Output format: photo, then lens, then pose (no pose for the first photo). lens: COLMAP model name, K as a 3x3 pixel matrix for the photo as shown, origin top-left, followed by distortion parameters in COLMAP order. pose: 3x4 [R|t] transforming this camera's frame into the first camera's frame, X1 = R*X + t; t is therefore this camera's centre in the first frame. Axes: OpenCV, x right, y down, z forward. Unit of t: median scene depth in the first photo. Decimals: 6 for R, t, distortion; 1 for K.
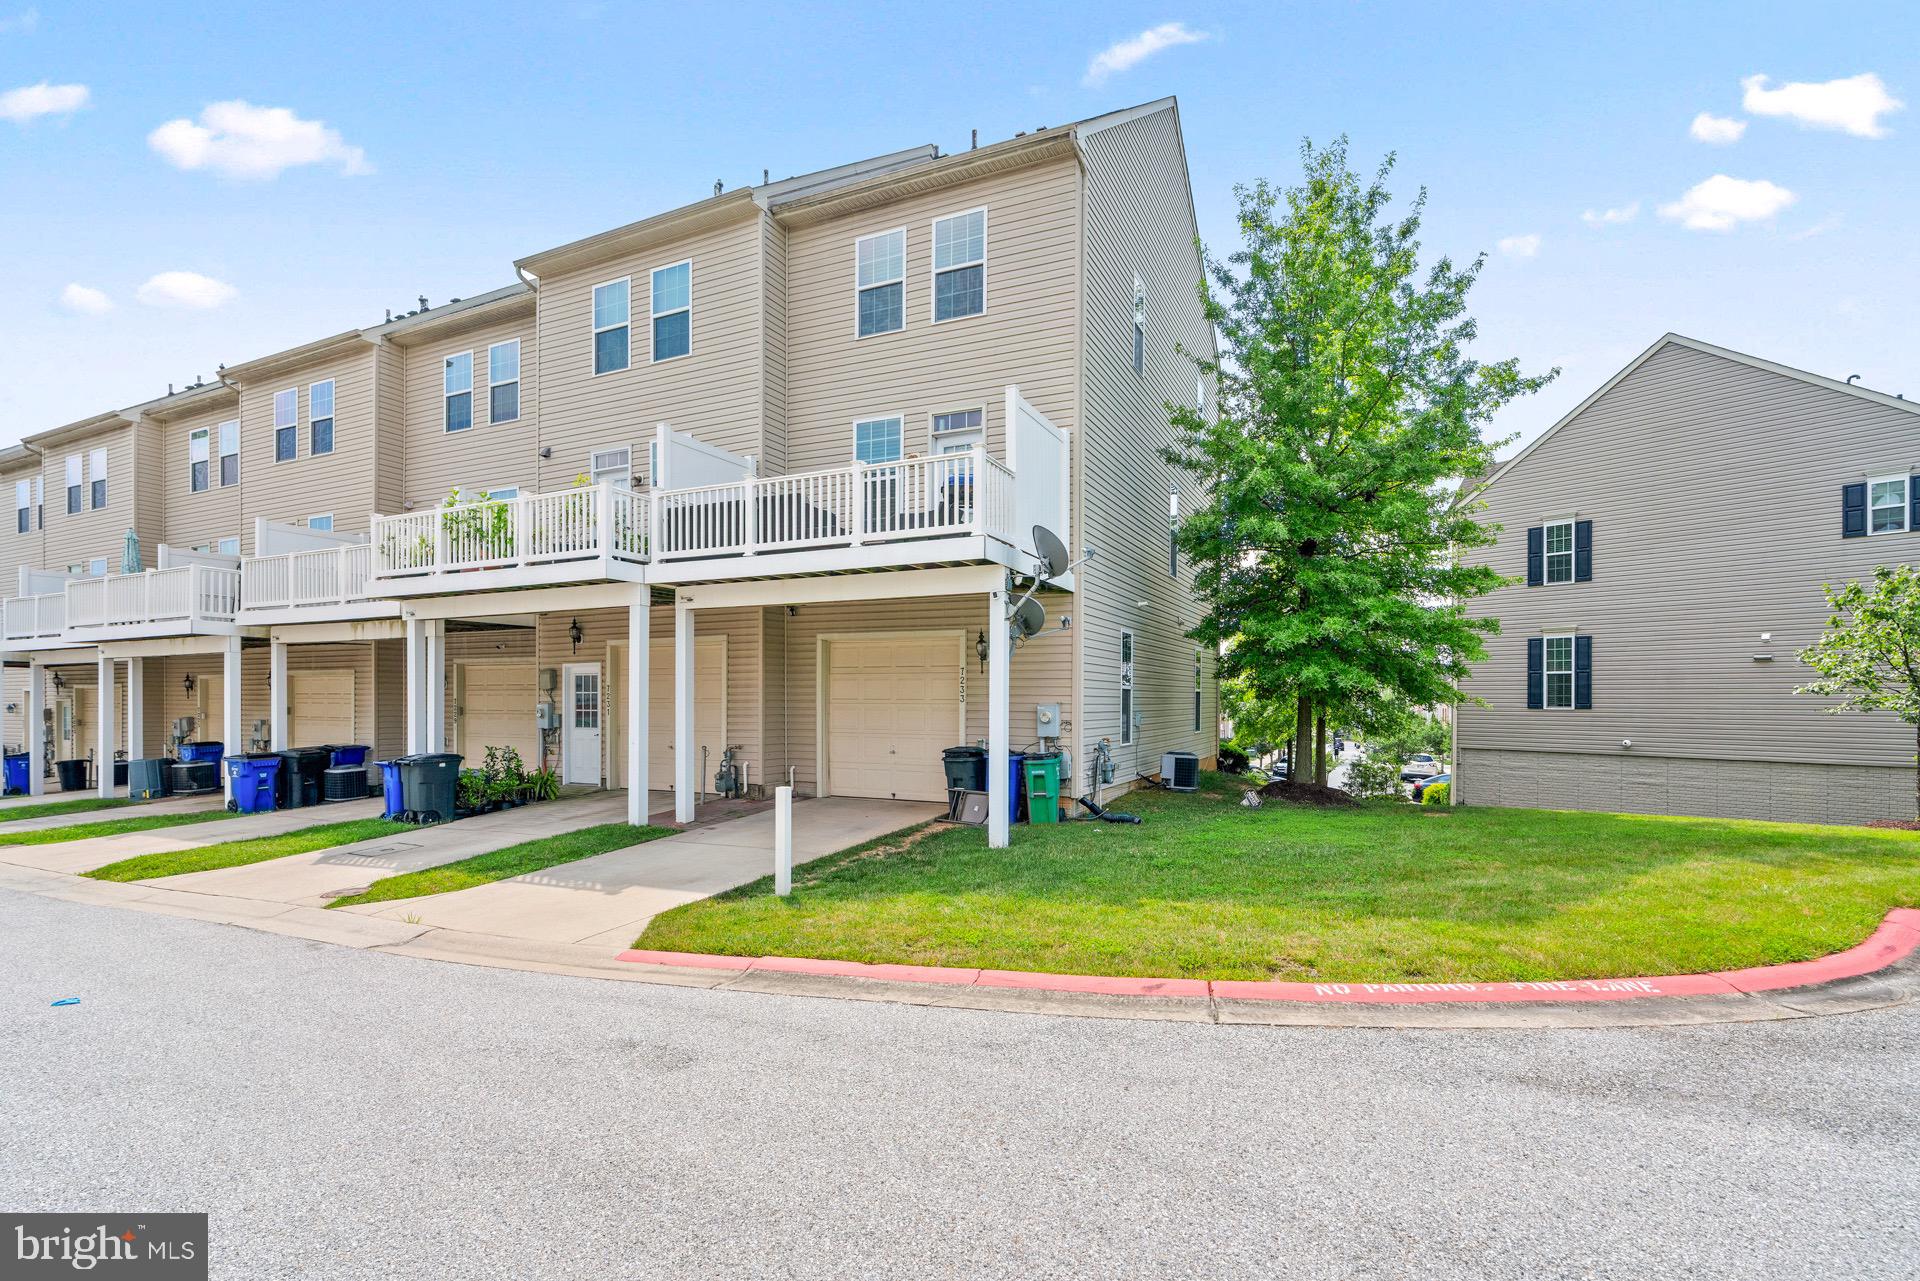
lens RADIAL K [[887.6, 0, 842.3], [0, 887.6, 709.5], [0, 0, 1]] dist [-0.005264, 0.000667]
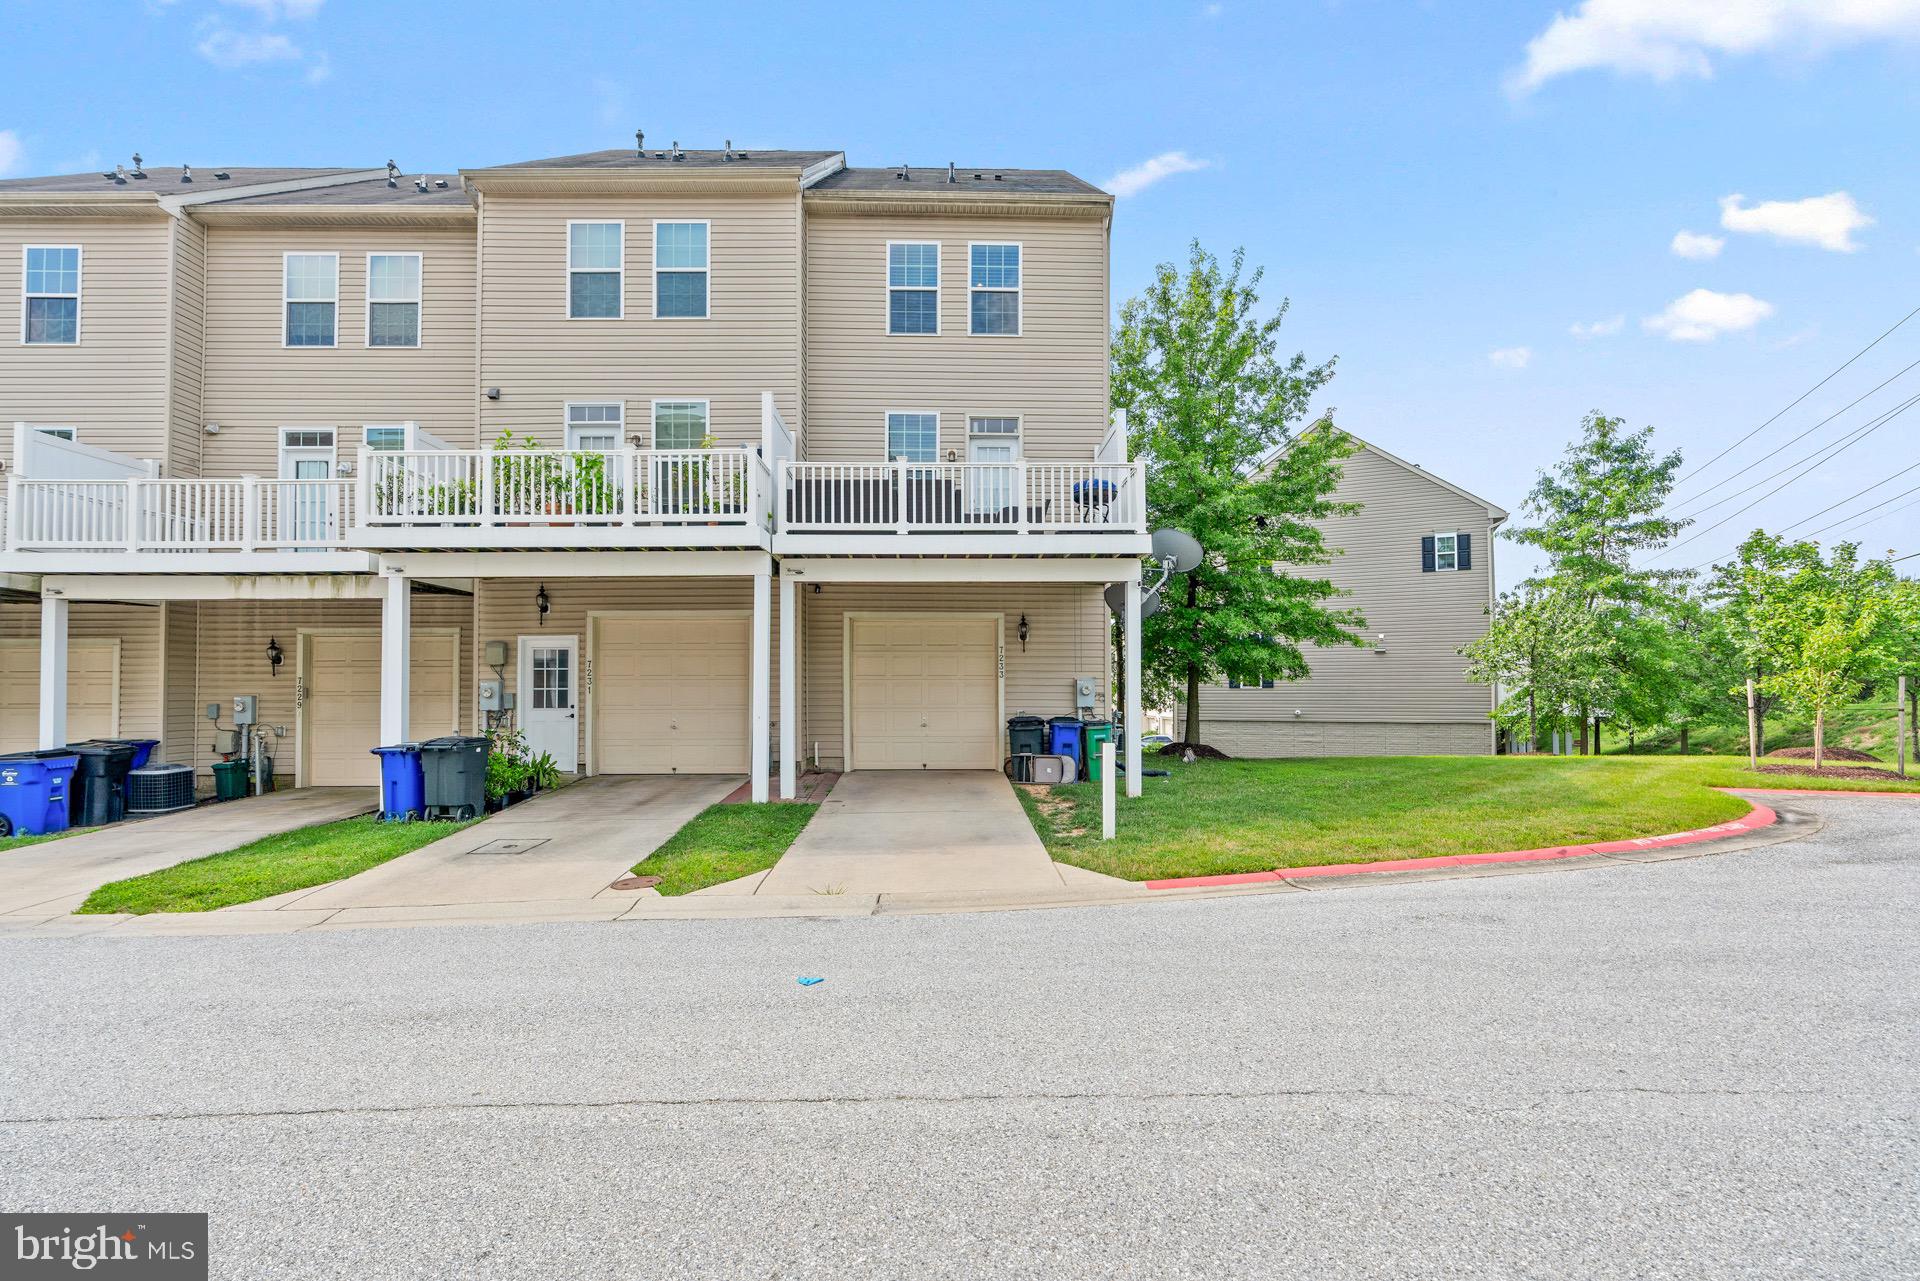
lens RADIAL K [[887.6, 0, 937.3], [0, 887.6, 671.8], [0, 0, 1]] dist [-0.005264, 0.000667]
pose [[0.893745, 0.004741, 0.448551, -0.385855], [0.008179, 0.999606, -0.026862, 0.012266], [-0.448501, 0.027676, 0.893354, 0.038615]]
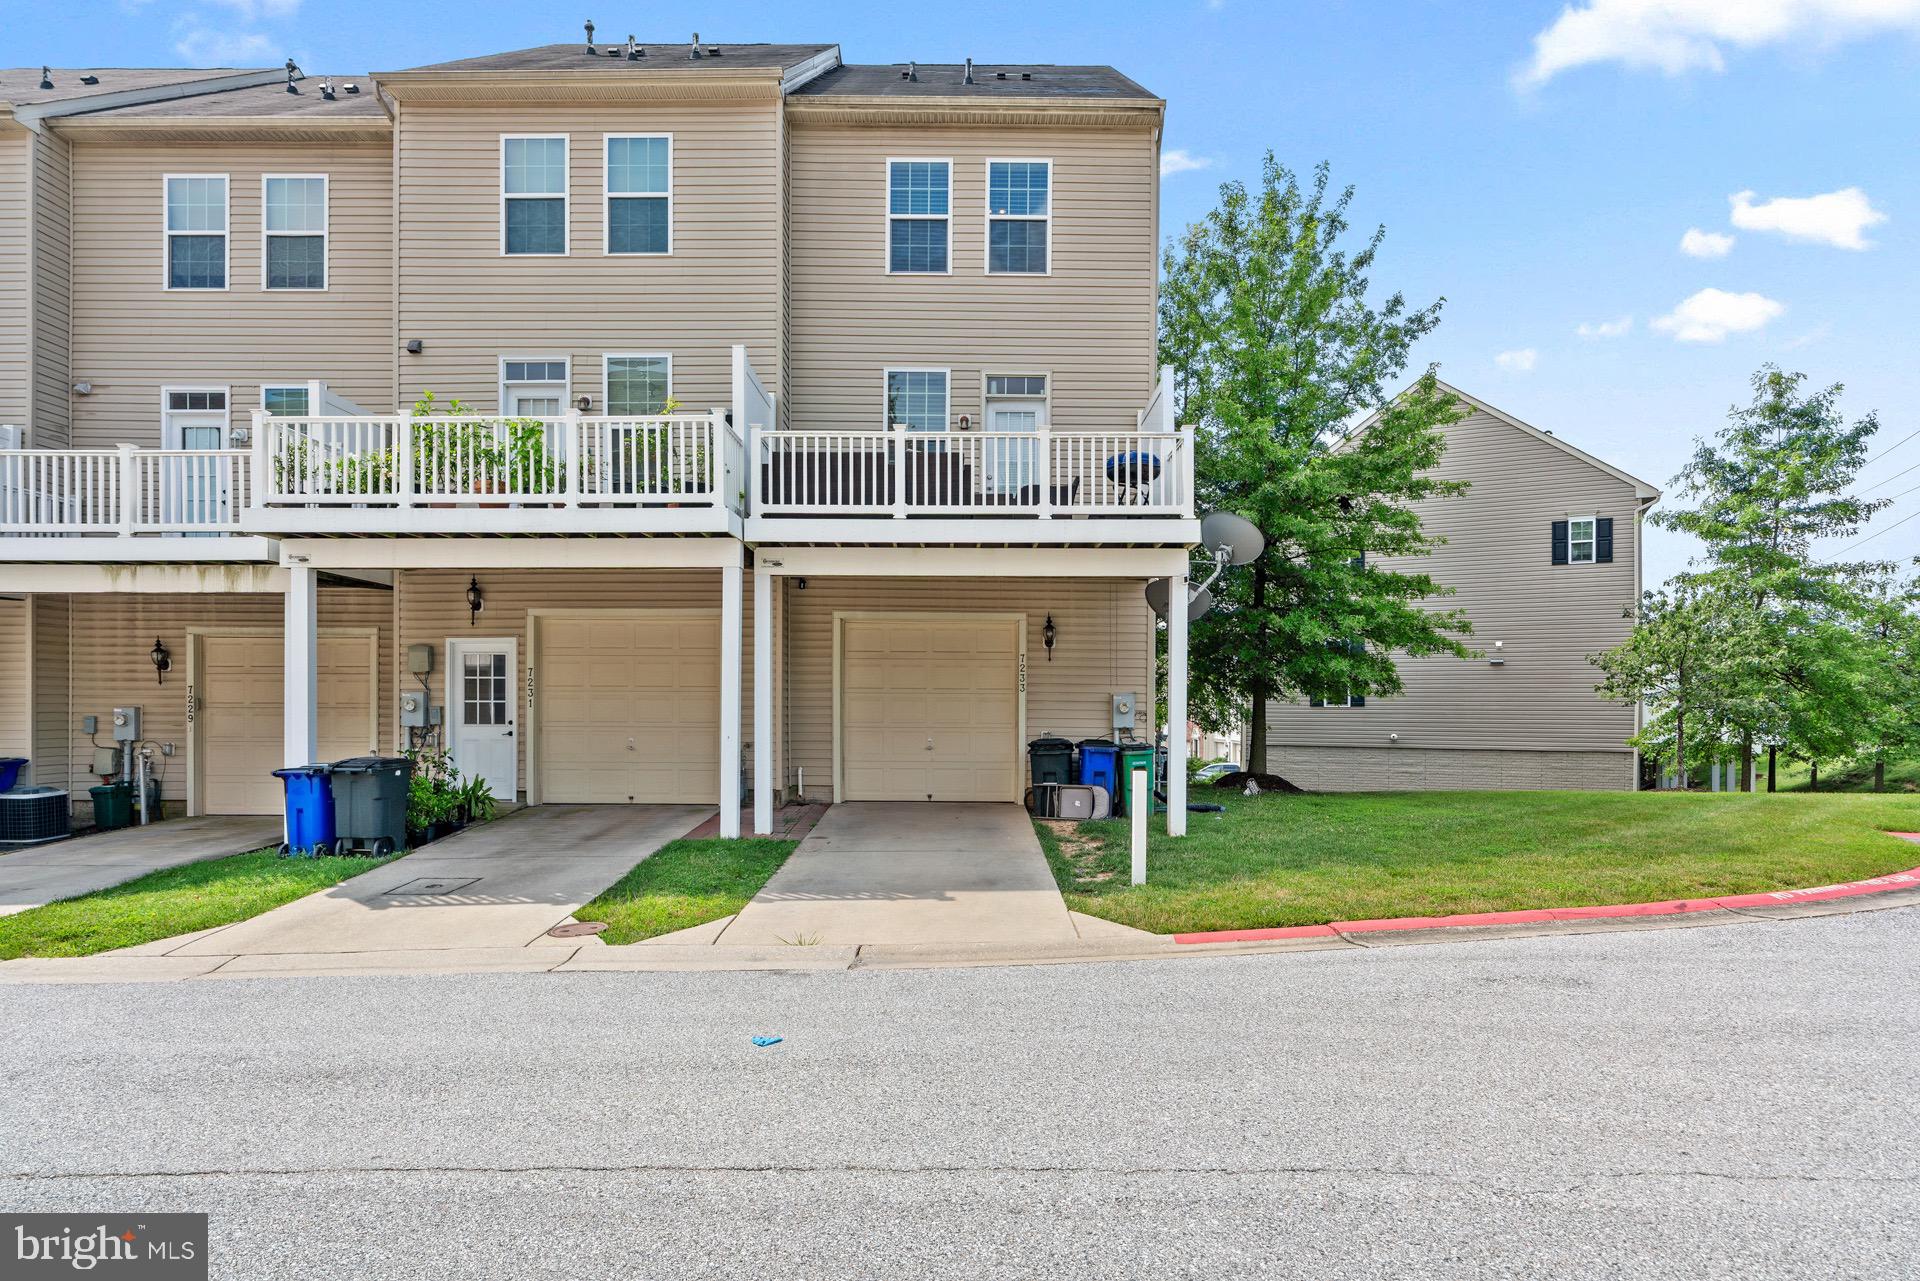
lens RADIAL K [[1079.2, 0, 930.5], [0, 1079.2, 715.1], [0, 0, 1]] dist [0.003215, -0.001963]
pose [[0.905128, -0.001748, 0.425136, -0.379687], [0.001083, 0.999998, 0.001804, 0.012526], [-0.425138, -0.001172, 0.905128, 0.022505]]
